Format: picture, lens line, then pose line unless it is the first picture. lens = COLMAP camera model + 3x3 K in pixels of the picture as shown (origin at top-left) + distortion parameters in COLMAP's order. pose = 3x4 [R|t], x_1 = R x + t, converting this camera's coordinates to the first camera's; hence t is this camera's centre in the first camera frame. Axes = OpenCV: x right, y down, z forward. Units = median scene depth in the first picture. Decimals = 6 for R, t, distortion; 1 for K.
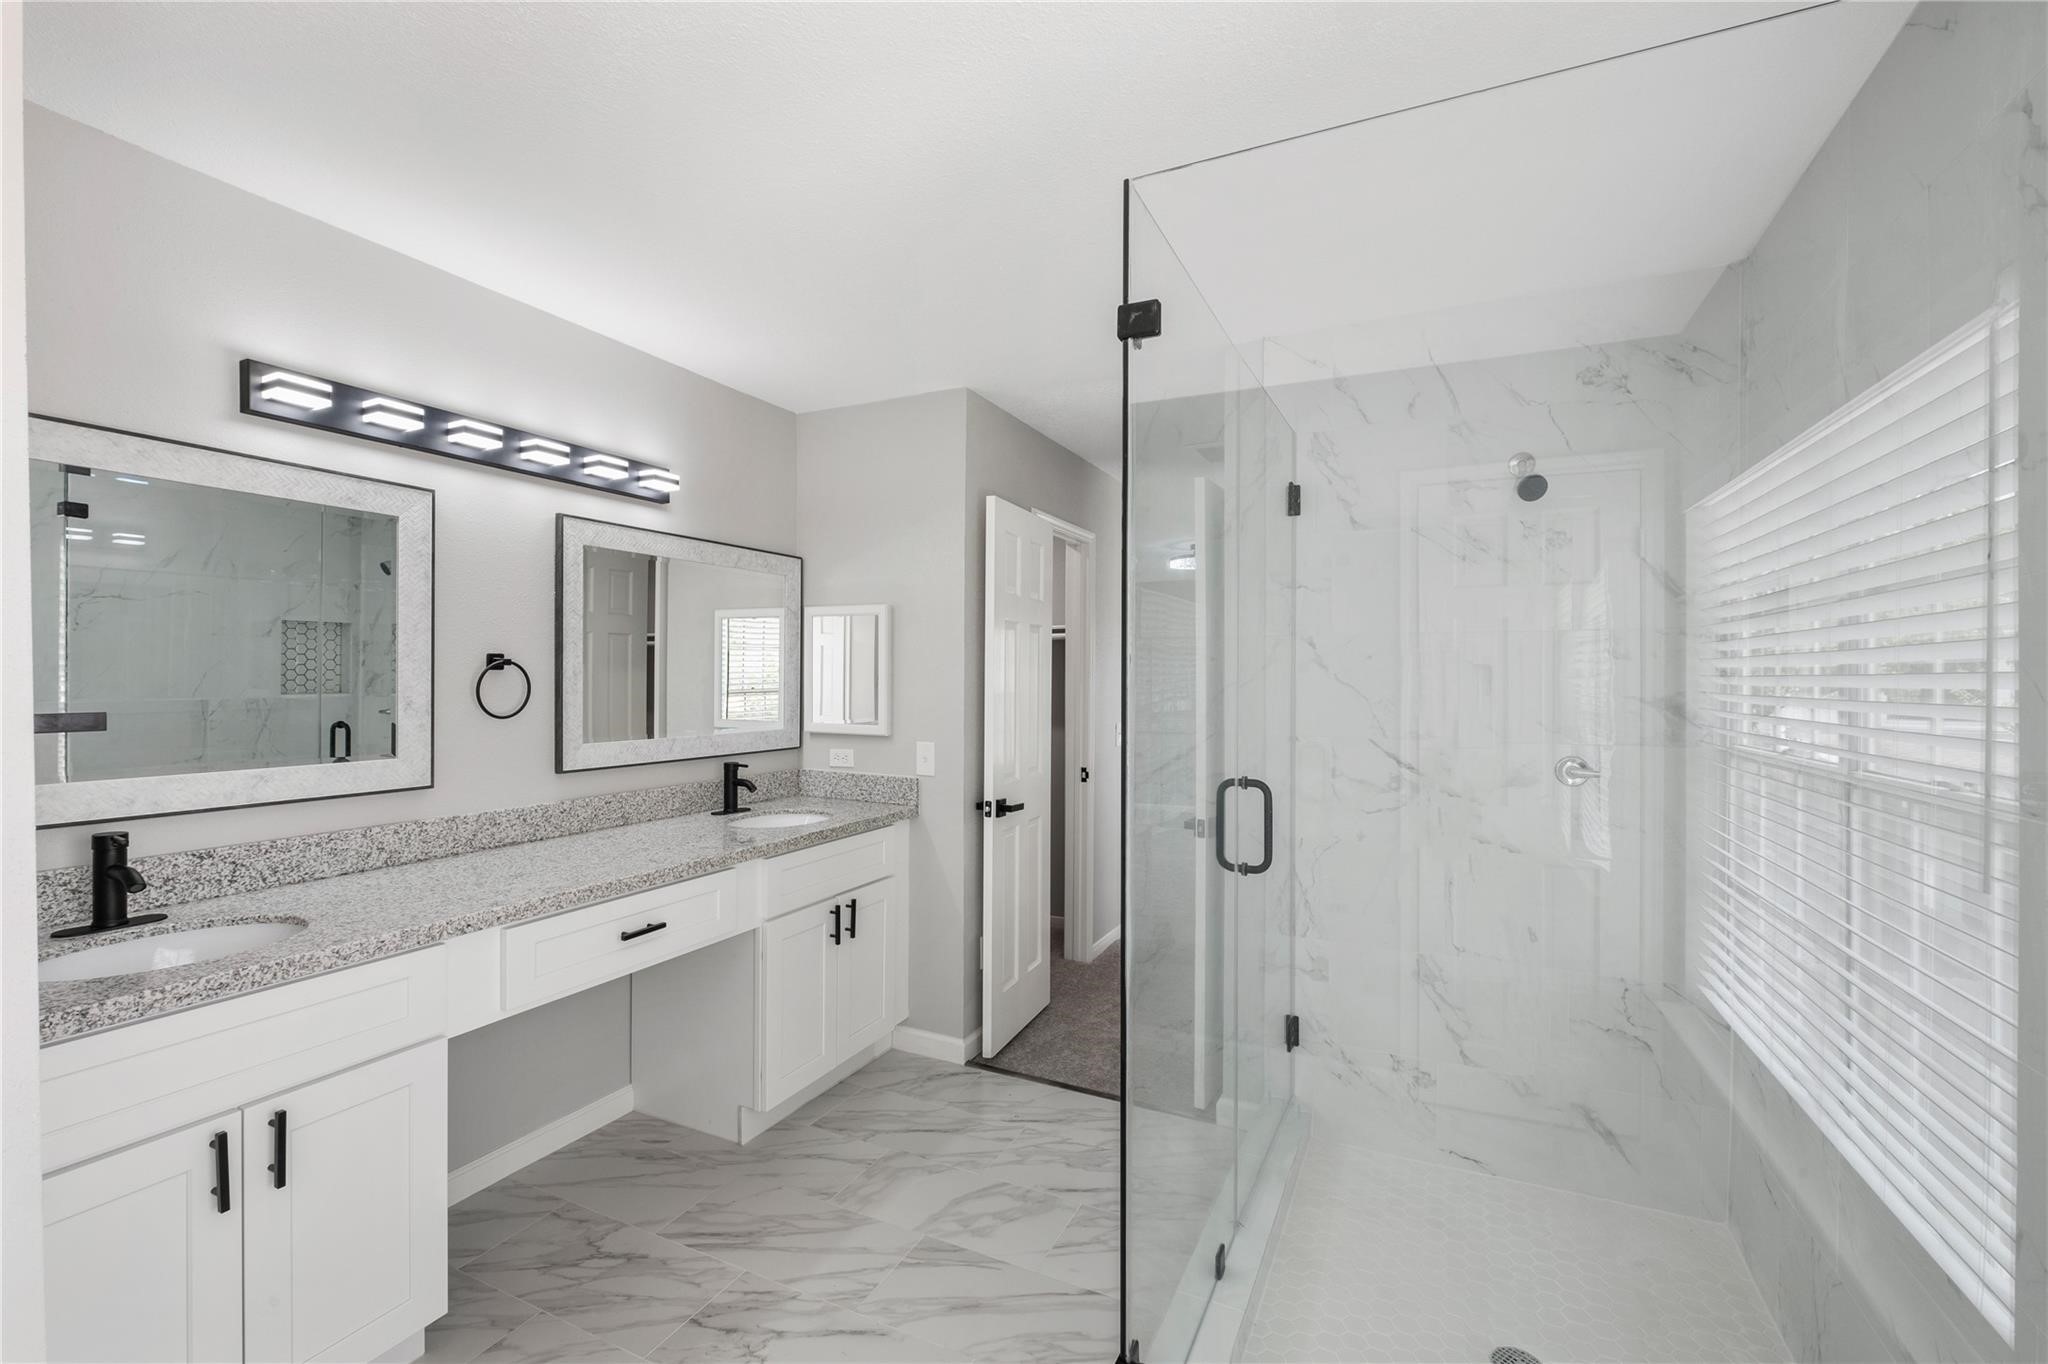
lens RADIAL K [[883.6, 0, 1022.9], [0, 883.6, 673.2], [0, 0, 1]] dist [-0.000547, -0.000483]
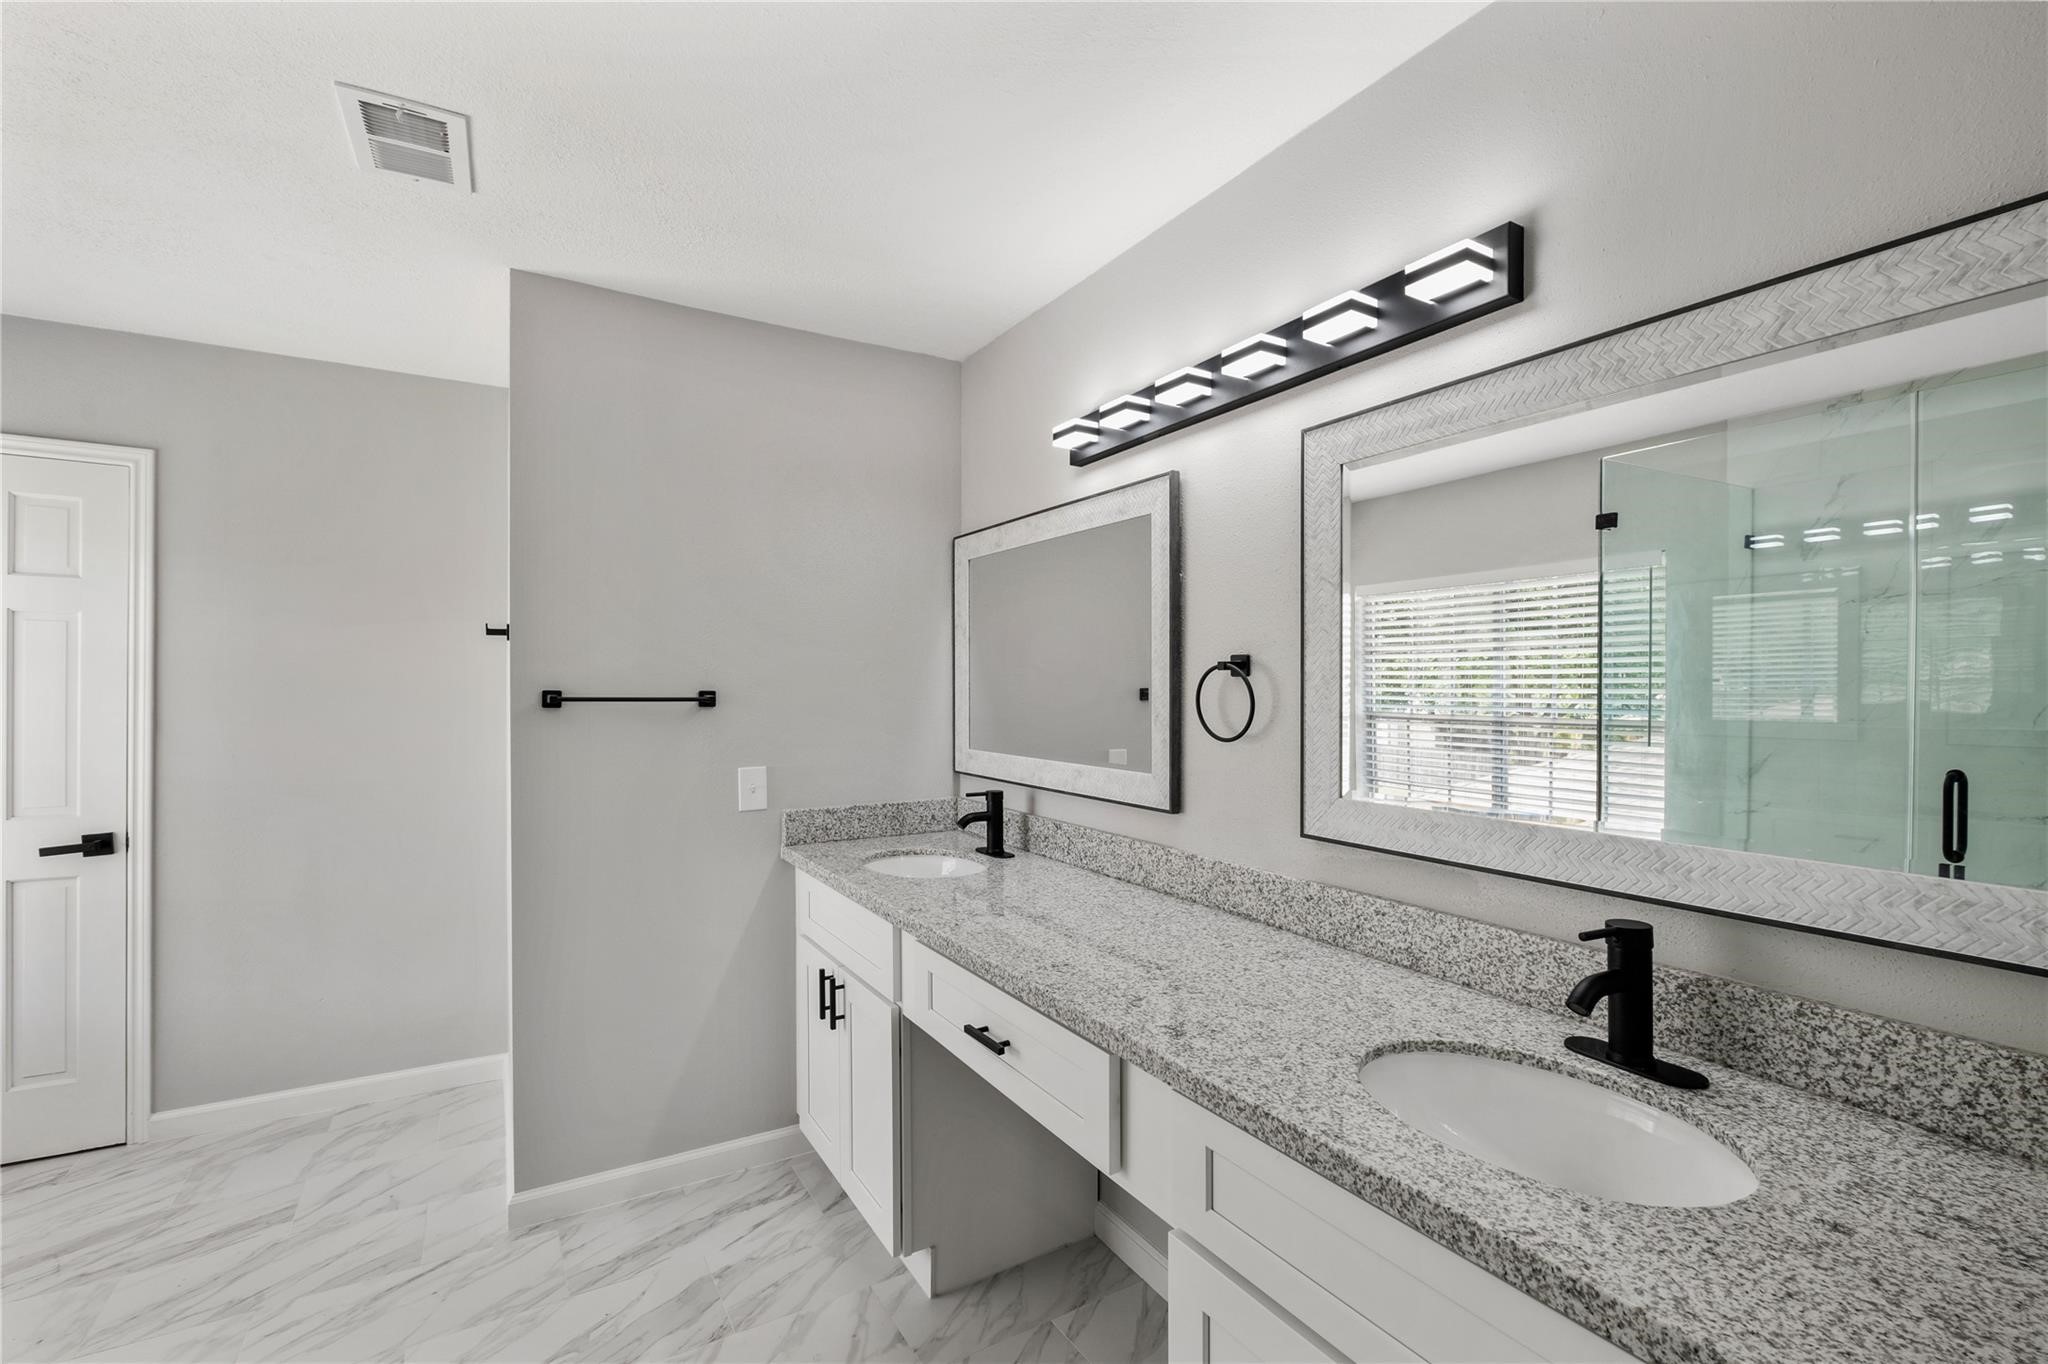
lens RADIAL K [[900.2, 0, 1004.4], [0, 900.2, 679.5], [0, 0, 1]] dist [-0.000942, -0.000113]
pose [[-0.550998, -0.009978, -0.834447, 0.160133], [-0.001677, 0.999940, -0.010849, 0.008565], [0.834505, -0.004578, -0.550982, 1.355008]]
